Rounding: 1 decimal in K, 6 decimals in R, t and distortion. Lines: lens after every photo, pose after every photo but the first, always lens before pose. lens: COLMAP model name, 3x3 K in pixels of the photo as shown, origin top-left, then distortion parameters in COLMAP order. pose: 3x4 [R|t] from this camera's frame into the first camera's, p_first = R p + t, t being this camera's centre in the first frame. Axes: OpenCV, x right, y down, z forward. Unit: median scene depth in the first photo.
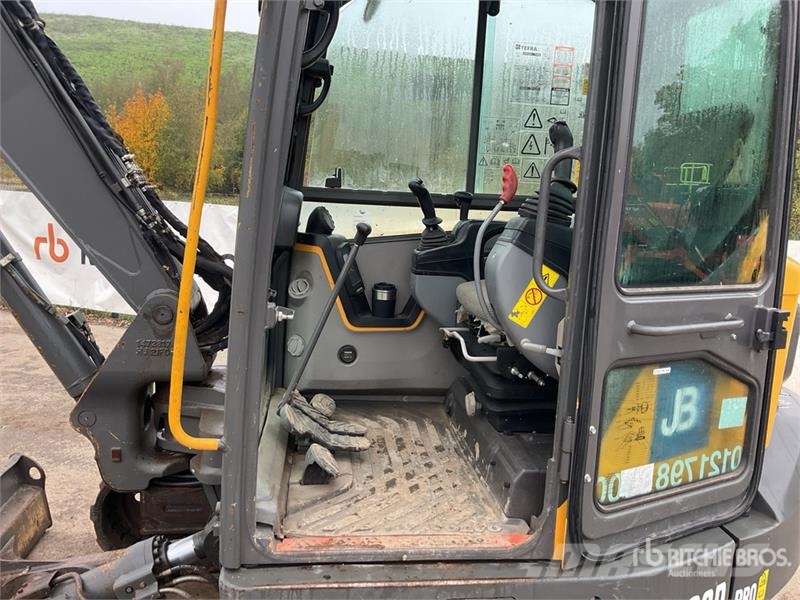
lens RADIAL K [[659.0, 0, 404.4], [0, 659.0, 291.9], [0, 0, 1]] dist [0.074791, -0.135264]
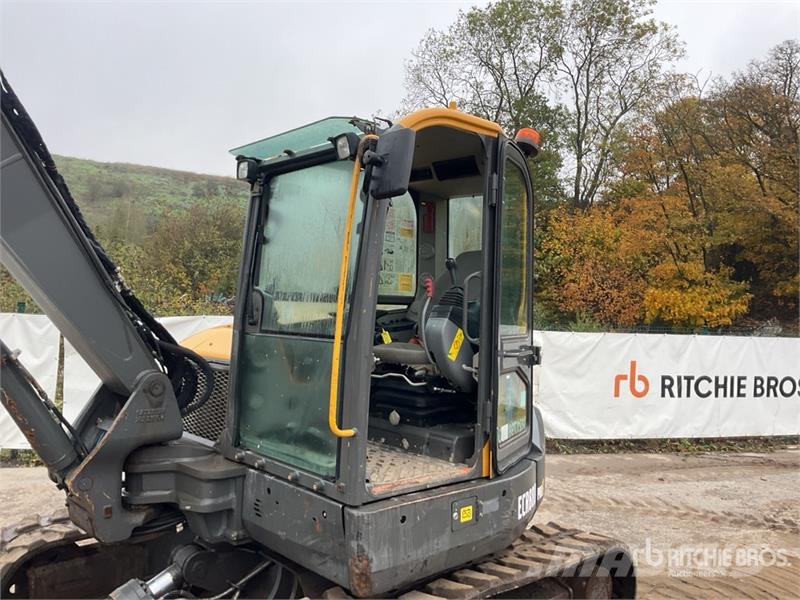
lens RADIAL K [[659.0, 0, 396.0], [0, 659.0, 299.4], [0, 0, 1]] dist [0.074791, -0.135264]
pose [[0.828801, -0.023445, 0.559052, -0.734379], [0.096573, 0.990122, -0.101649, 0.040276], [-0.551146, 0.138236, 0.822878, -0.368330]]
